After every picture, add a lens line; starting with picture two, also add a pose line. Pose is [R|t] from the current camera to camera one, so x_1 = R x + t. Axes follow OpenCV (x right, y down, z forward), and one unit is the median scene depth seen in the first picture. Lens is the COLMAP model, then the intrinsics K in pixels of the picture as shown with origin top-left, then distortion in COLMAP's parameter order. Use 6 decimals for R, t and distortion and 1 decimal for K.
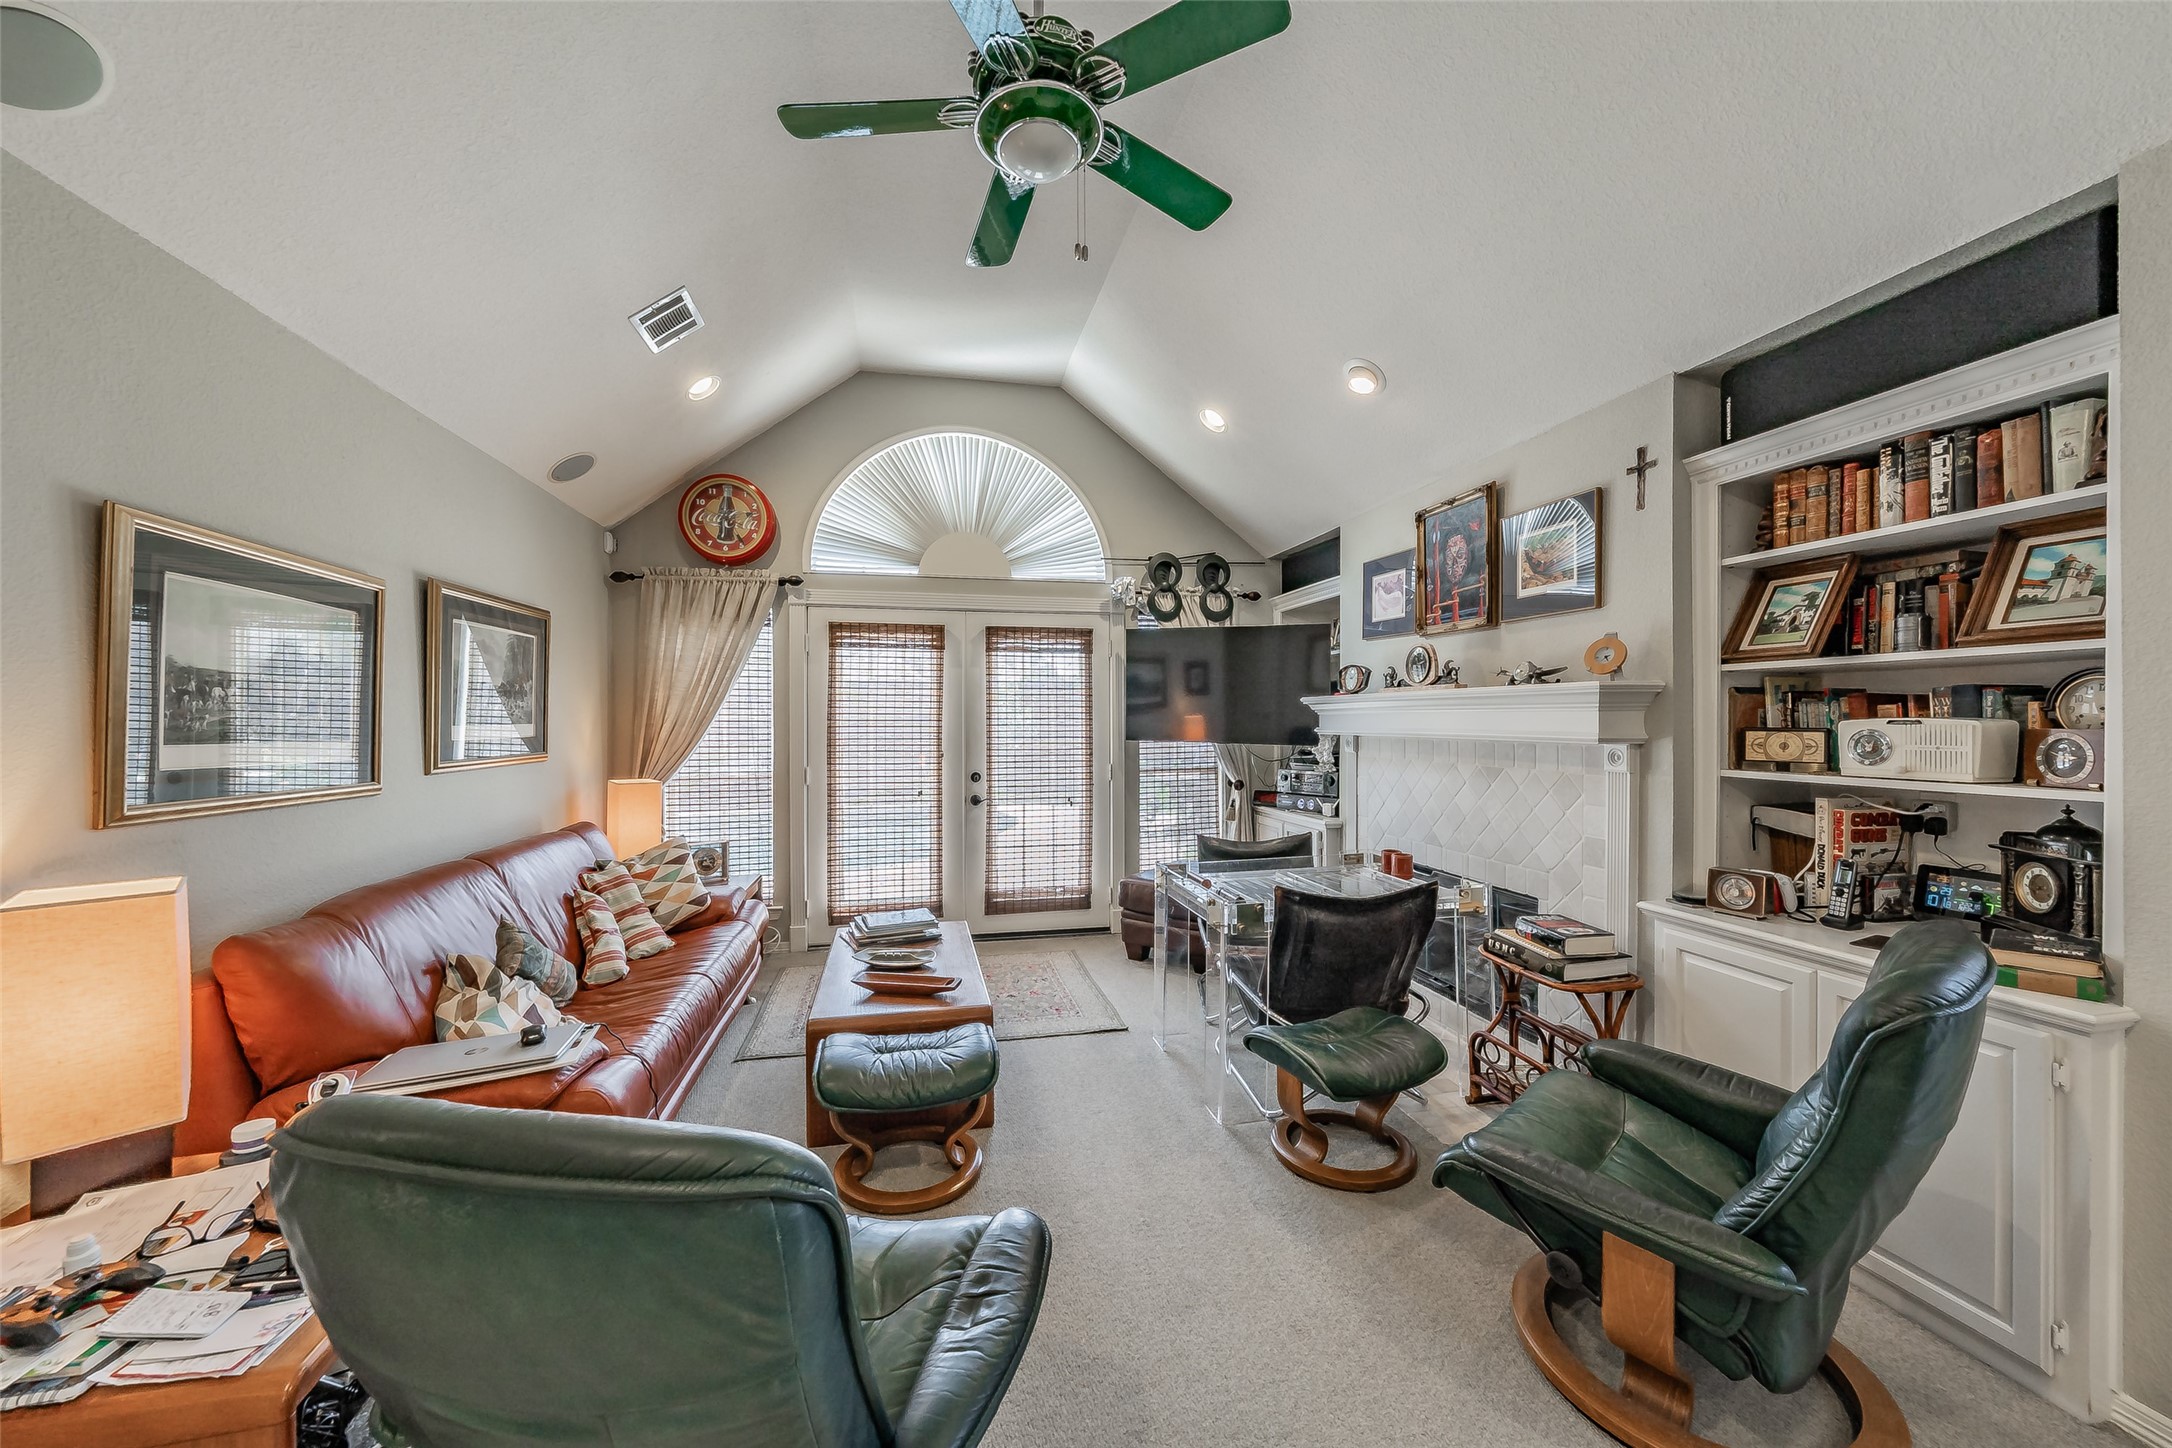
lens RADIAL K [[790.2, 0, 1089.3], [0, 790.2, 732.3], [0, 0, 1]] dist [-0.001667, 0.000061]
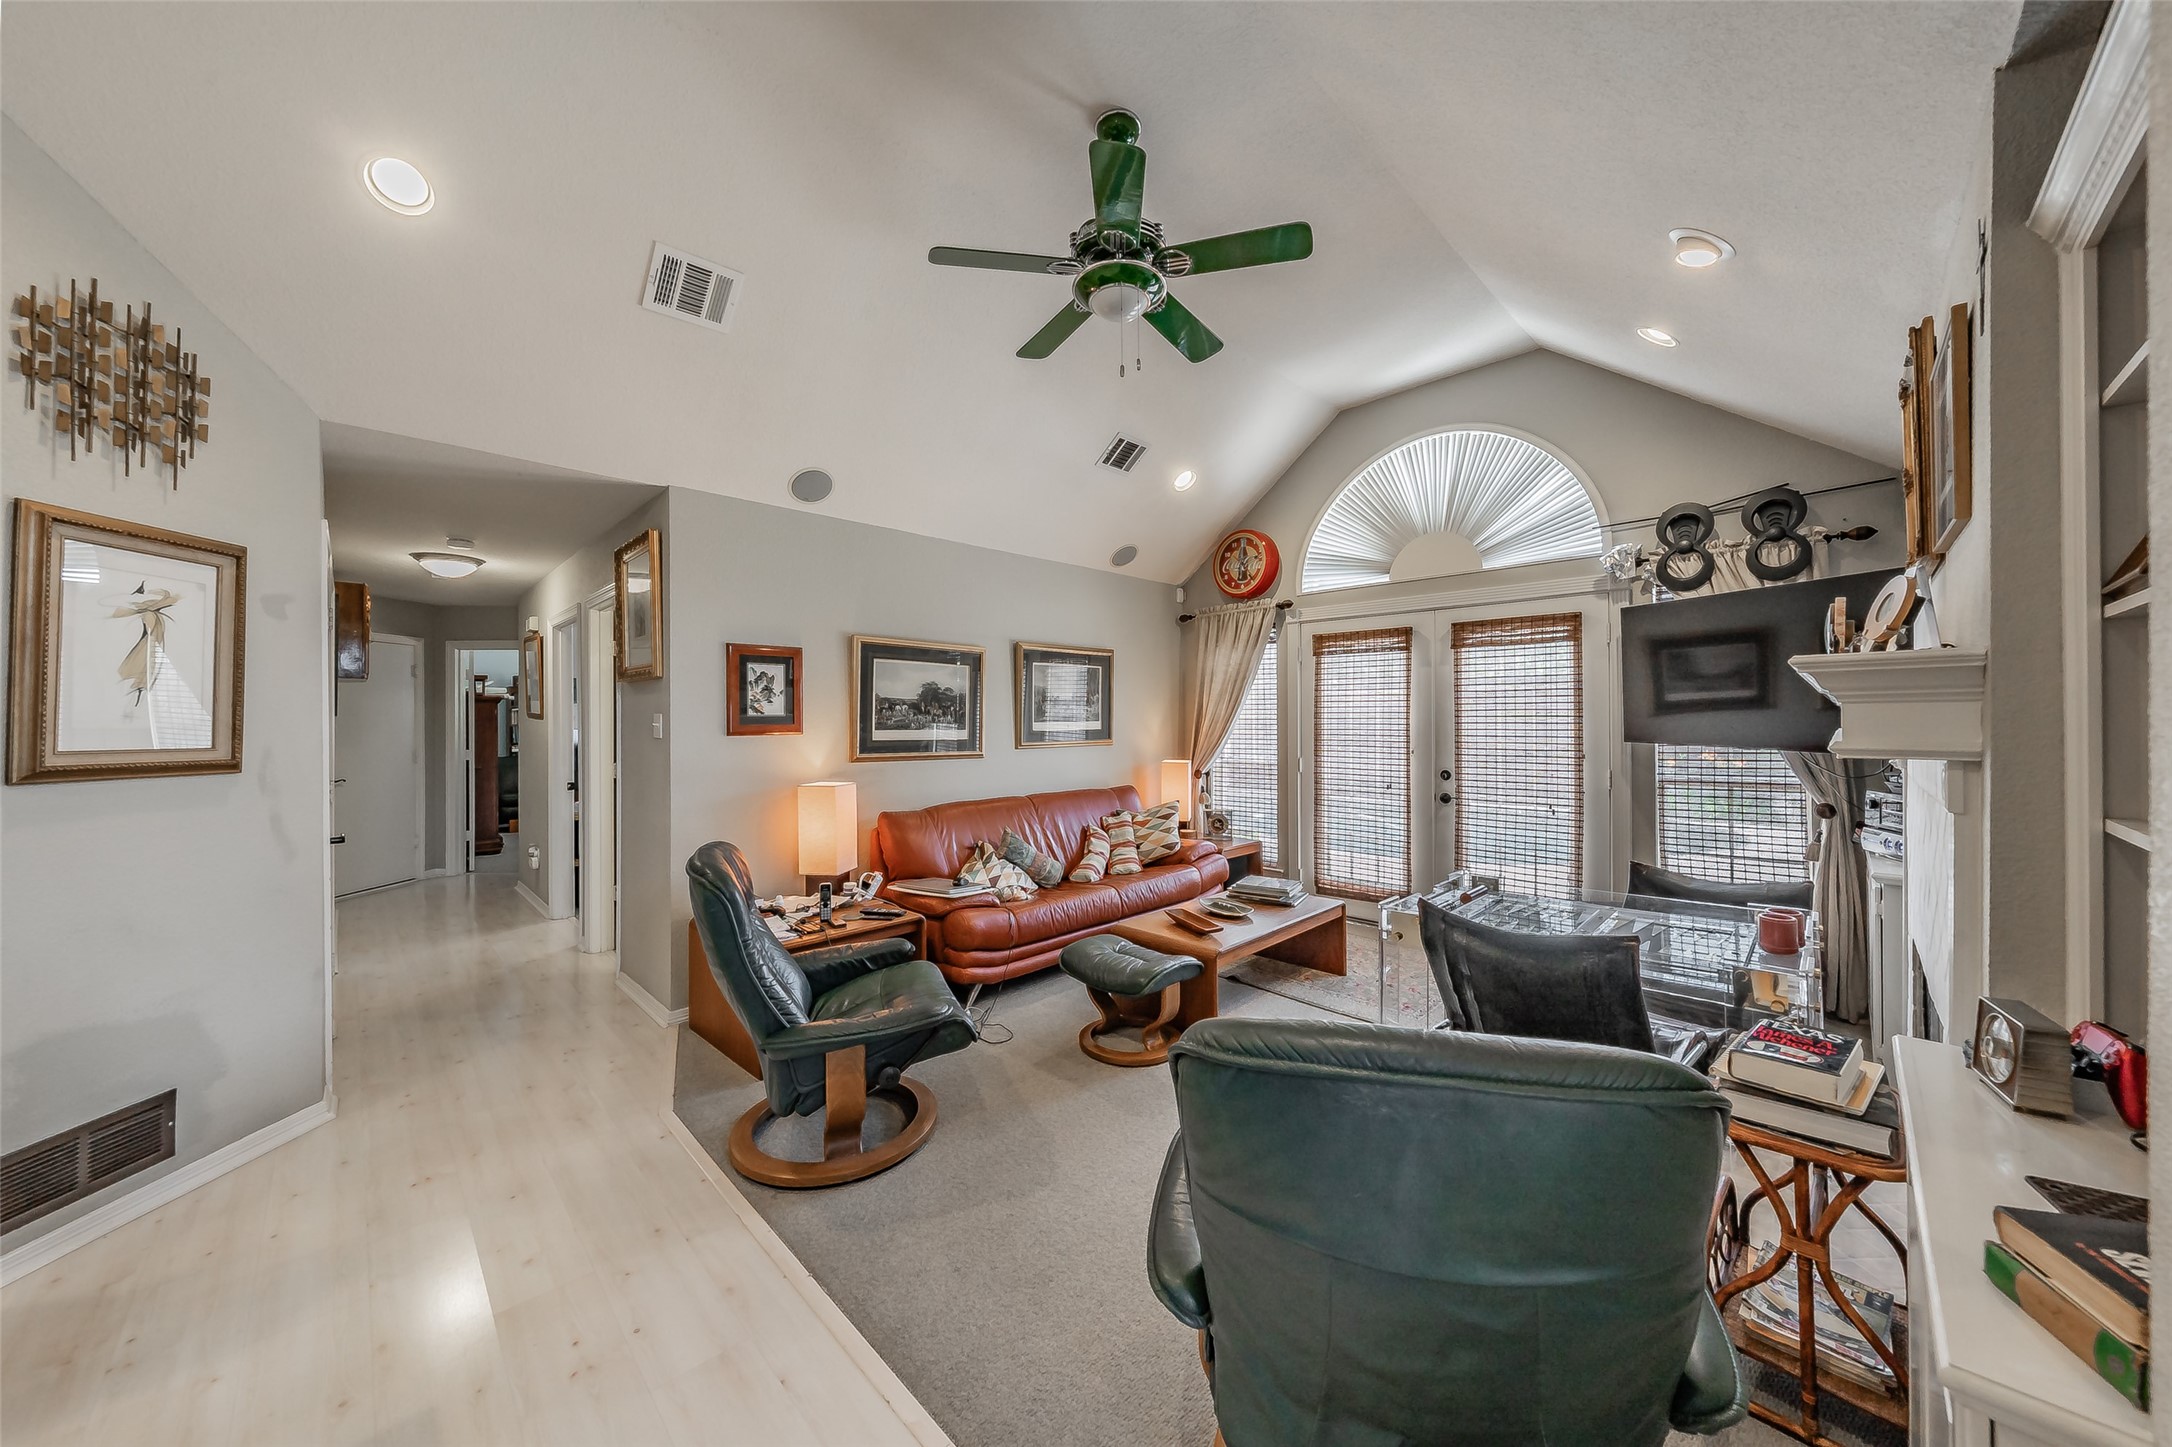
lens RADIAL K [[767.3, 0, 1071.9], [0, 767.3, 713.5], [0, 0, 1]] dist [-0.004067, 0.001231]
pose [[0.530022, -0.007262, -0.847953, 0.459509], [-0.011351, 0.999813, -0.015658, -0.001008], [0.847908, 0.017924, 0.529841, 0.097644]]
